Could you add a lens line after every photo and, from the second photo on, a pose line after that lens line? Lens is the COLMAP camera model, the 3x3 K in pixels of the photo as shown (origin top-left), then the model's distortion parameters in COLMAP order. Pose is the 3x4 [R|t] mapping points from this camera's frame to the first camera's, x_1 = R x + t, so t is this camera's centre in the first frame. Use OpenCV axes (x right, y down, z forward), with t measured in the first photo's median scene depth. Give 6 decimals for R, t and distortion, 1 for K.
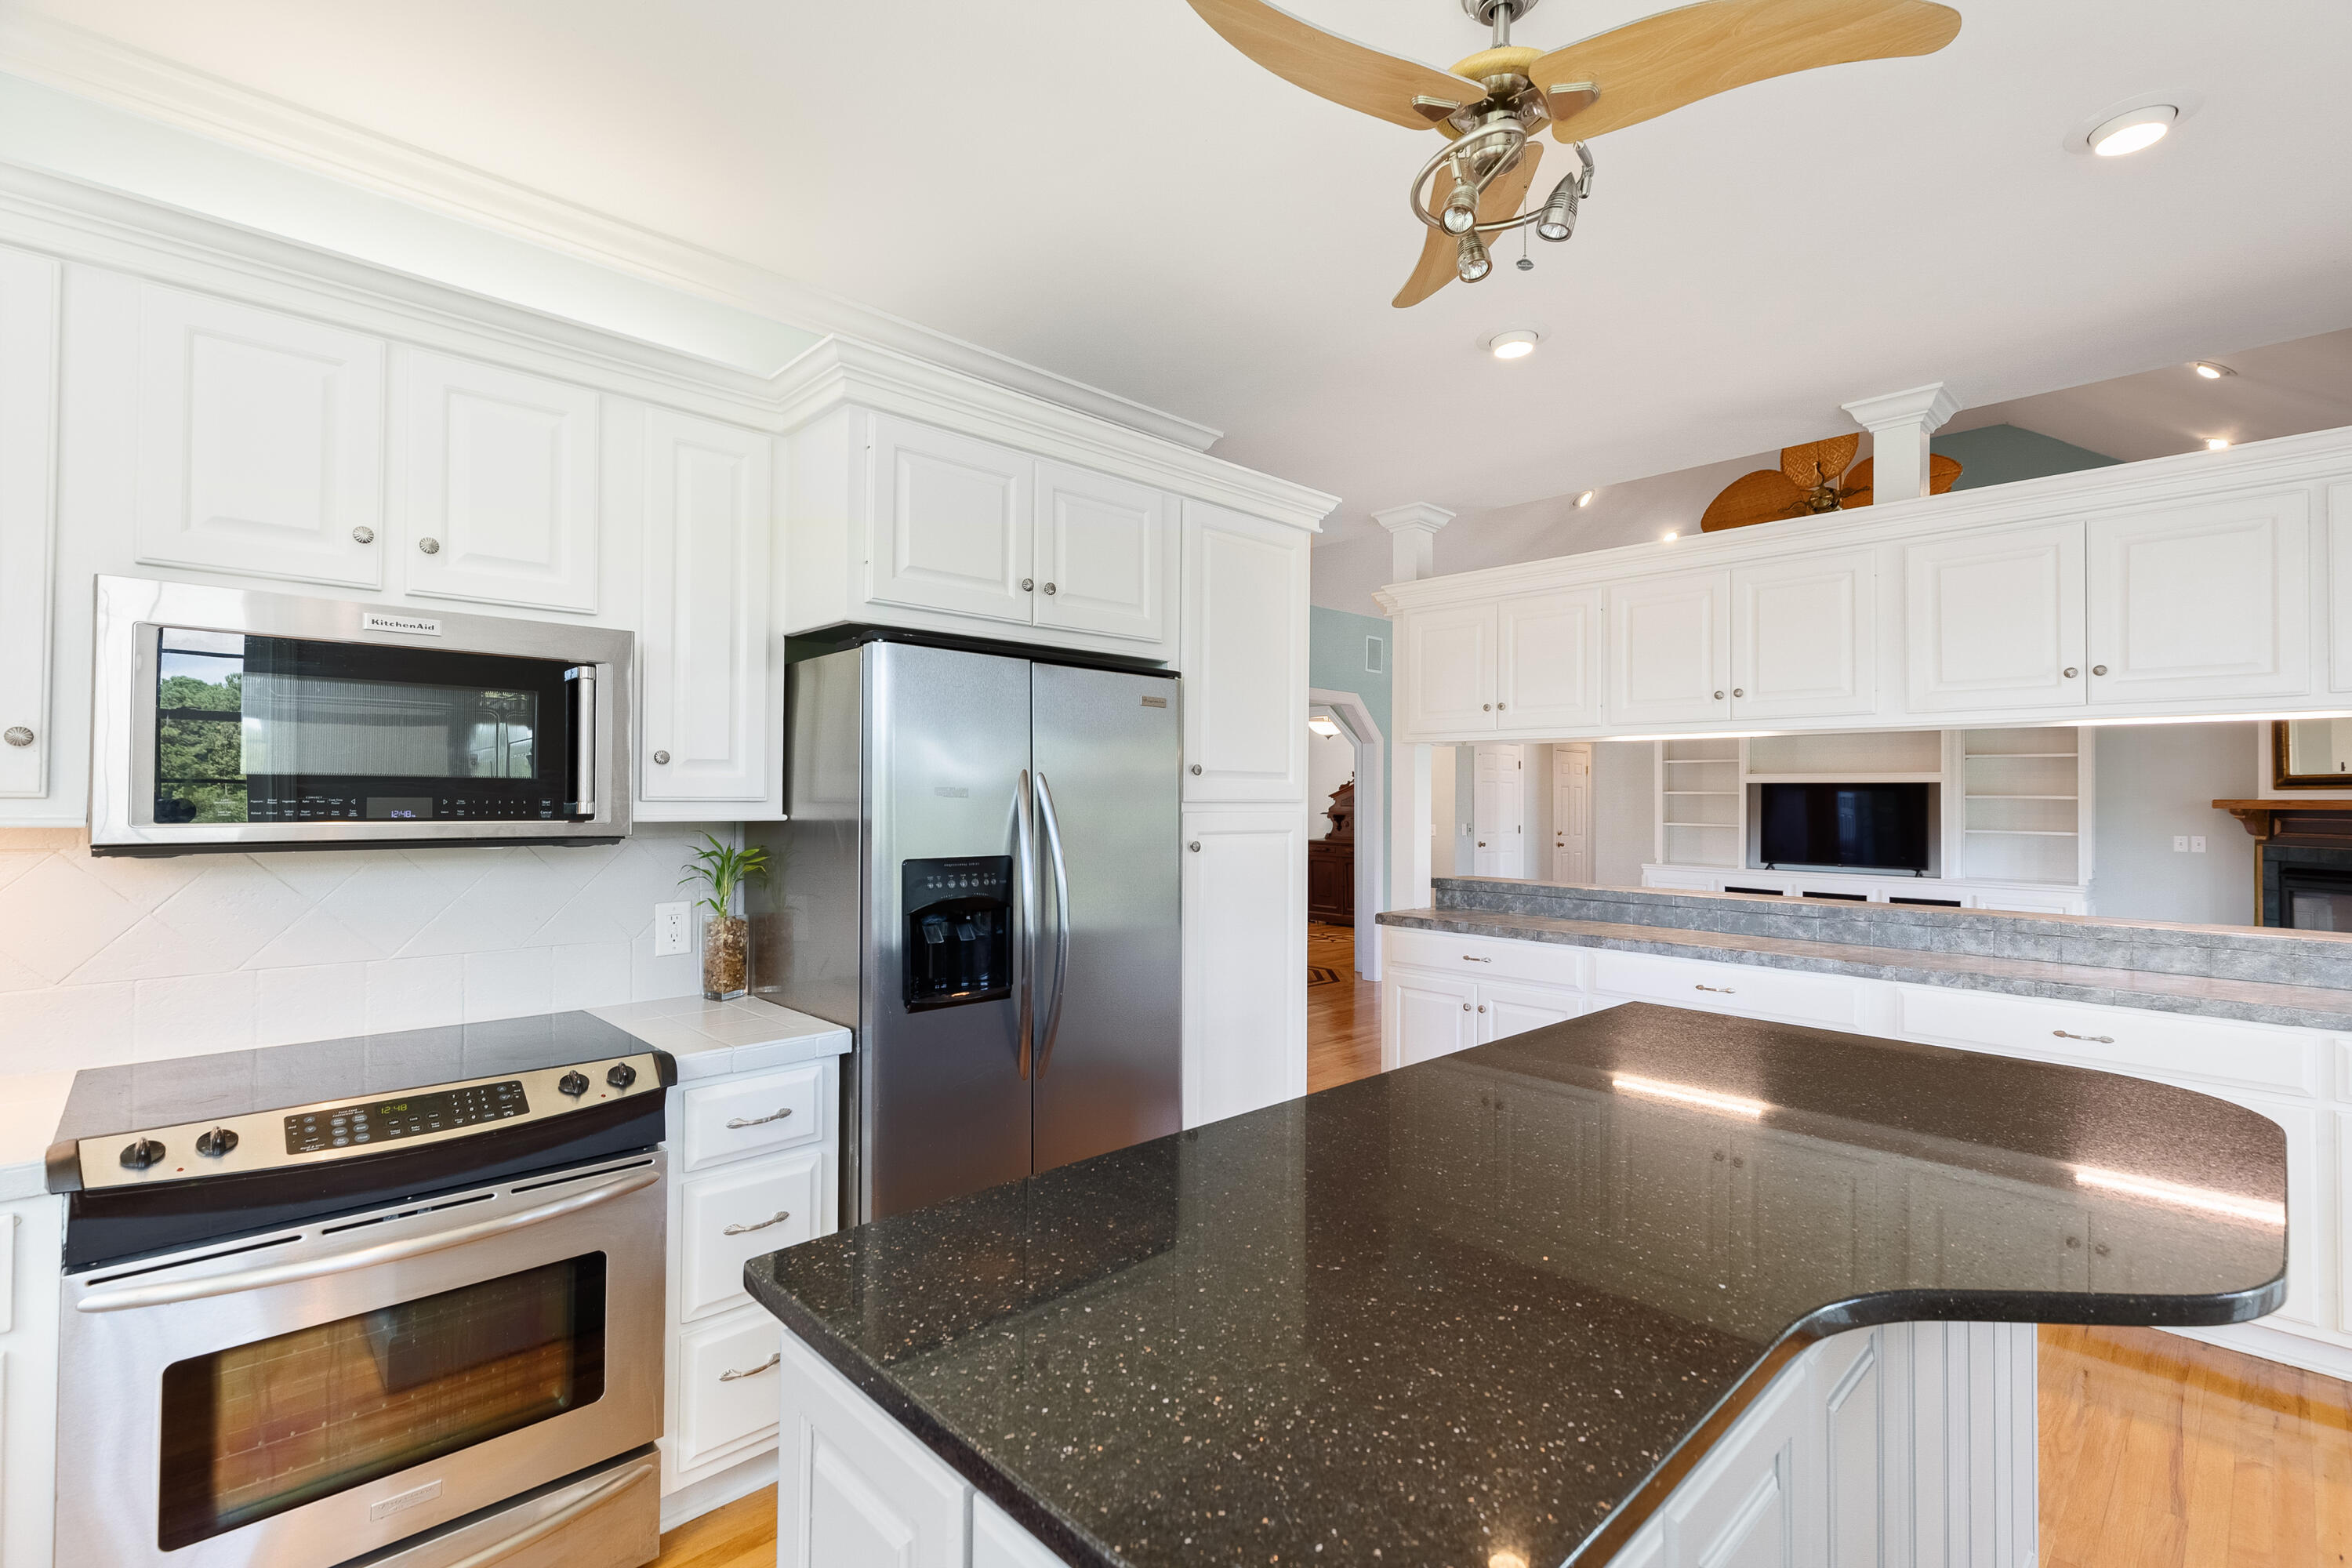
lens RADIAL K [[1072.7, 0, 1177.1], [0, 1072.7, 790.6], [0, 0, 1]] dist [0.010276, -0.000816]
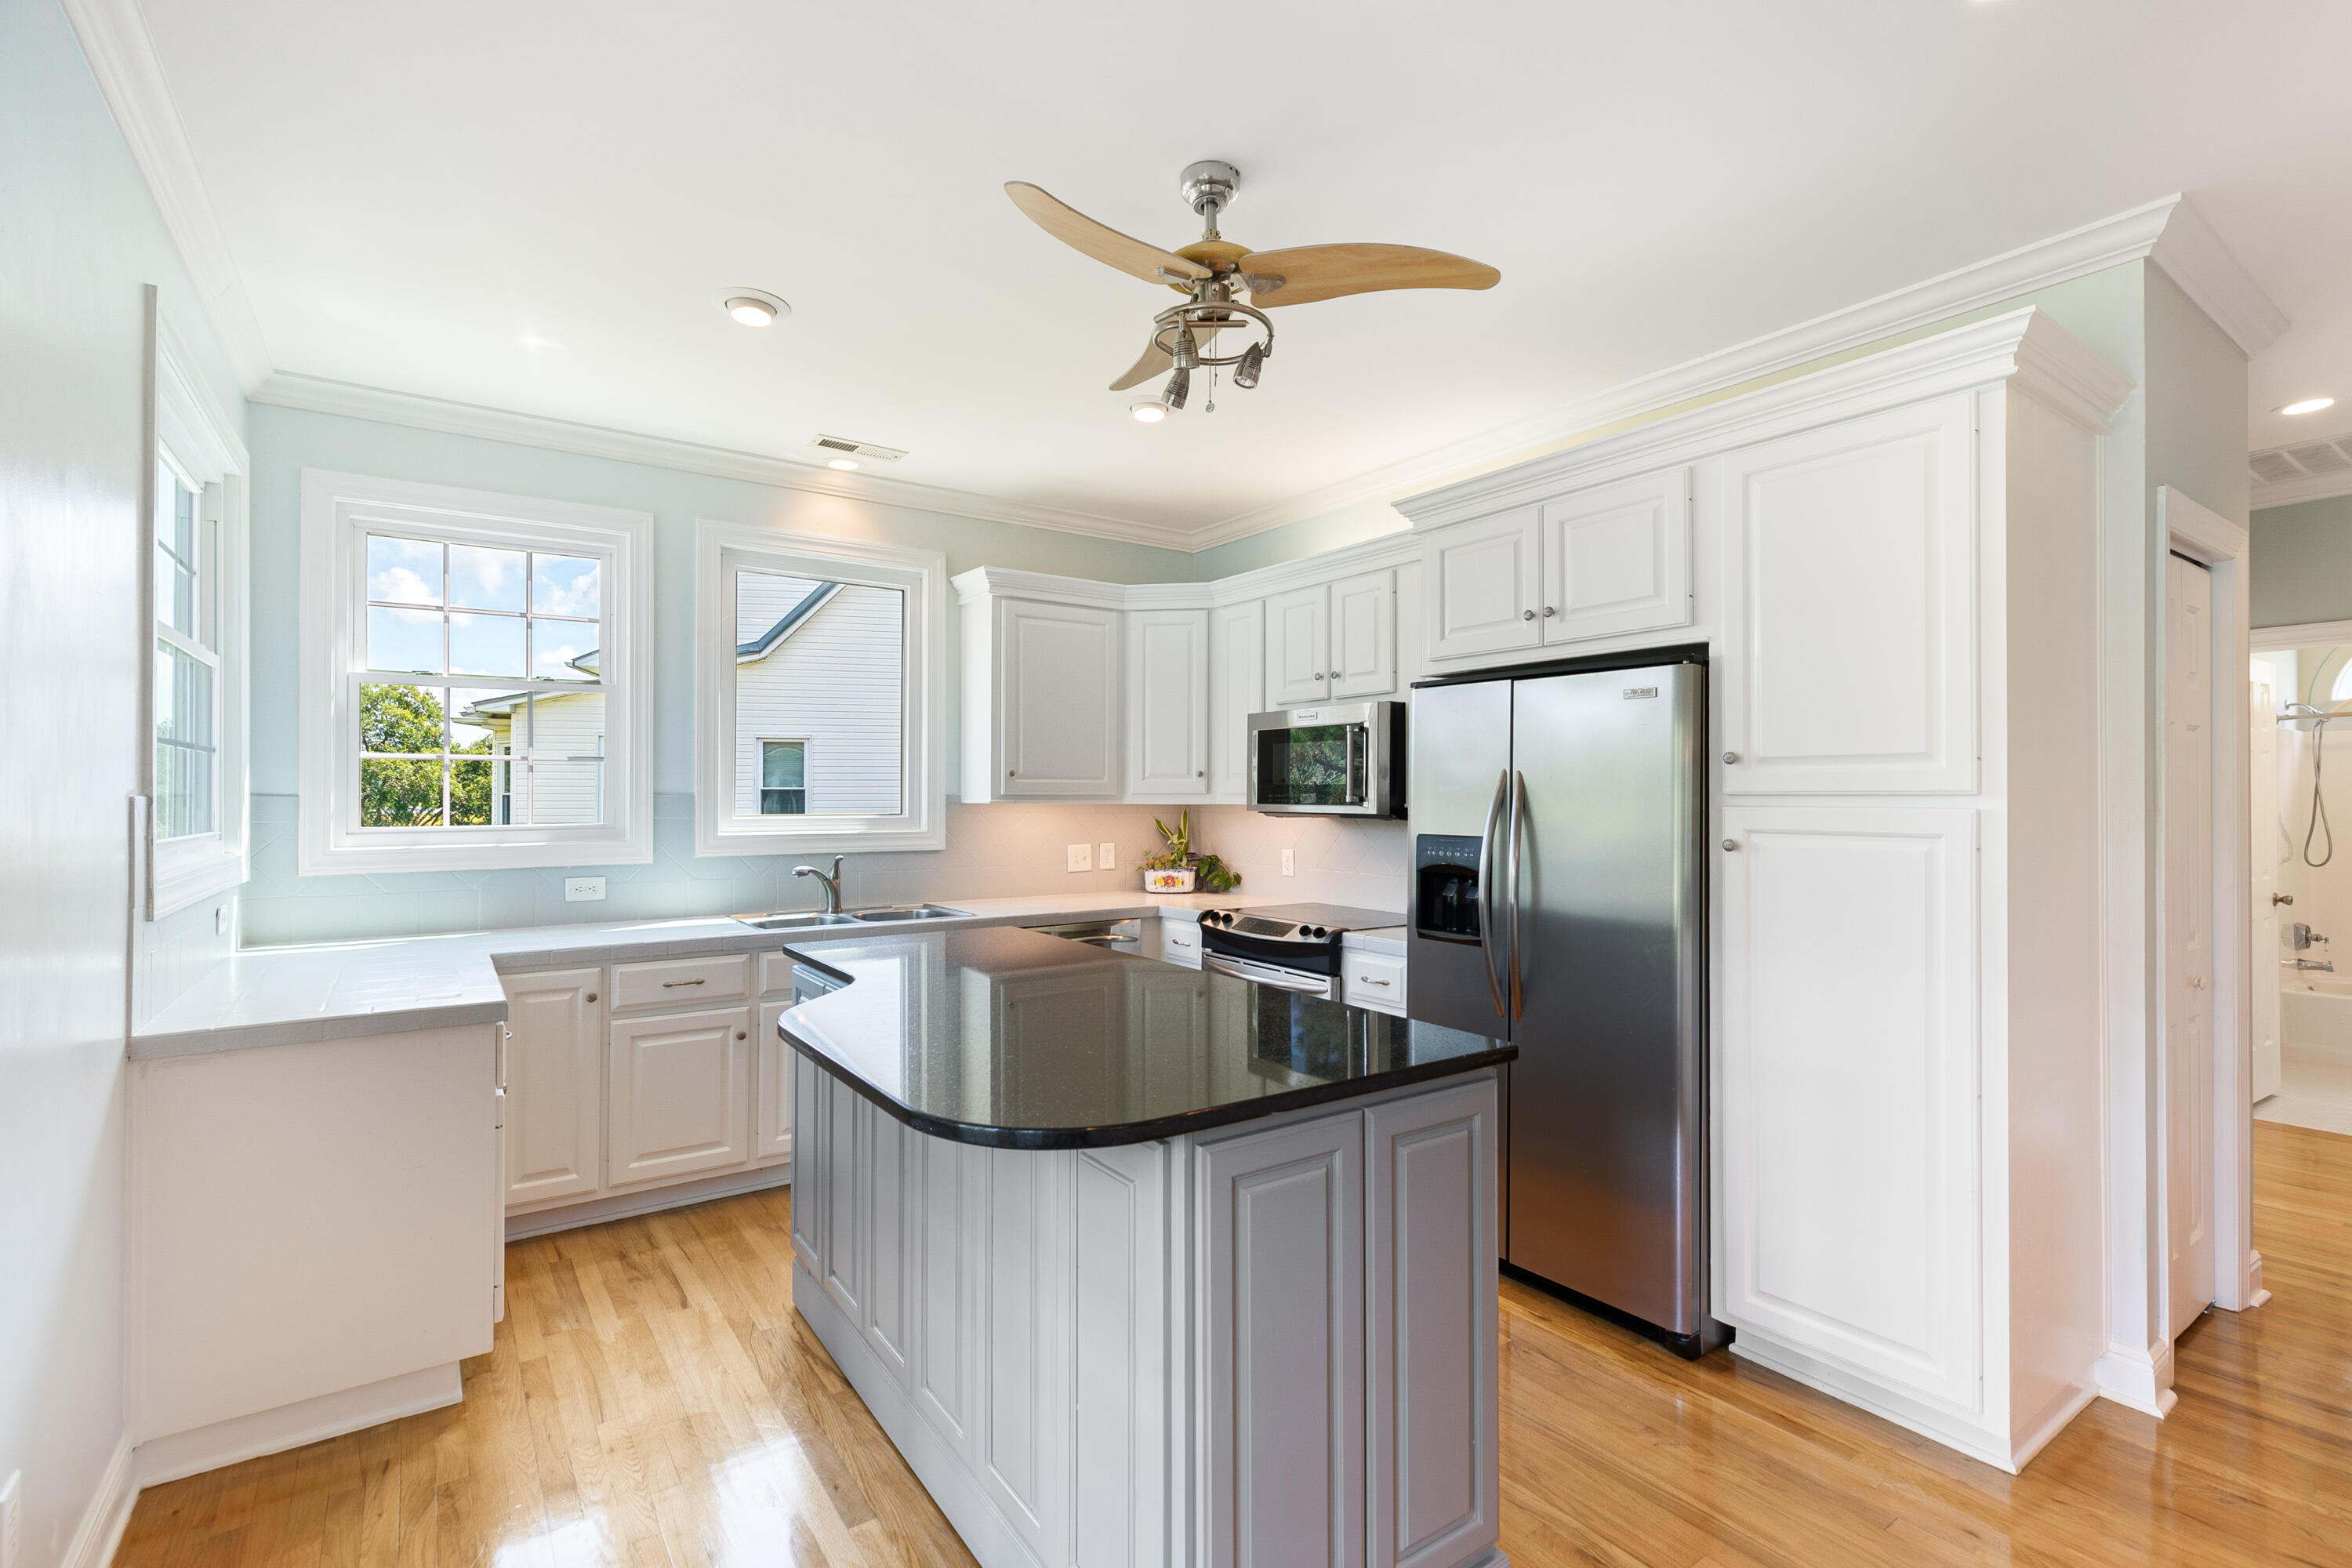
lens RADIAL K [[1072.7, 0, 1179.0], [0, 1072.7, 786.3], [0, 0, 1]] dist [0.010276, -0.000816]
pose [[-0.159517, -0.010366, -0.987141, 1.215990], [0.008712, 0.999891, -0.011908, 0.013288], [0.987157, -0.010500, -0.159409, 0.875956]]
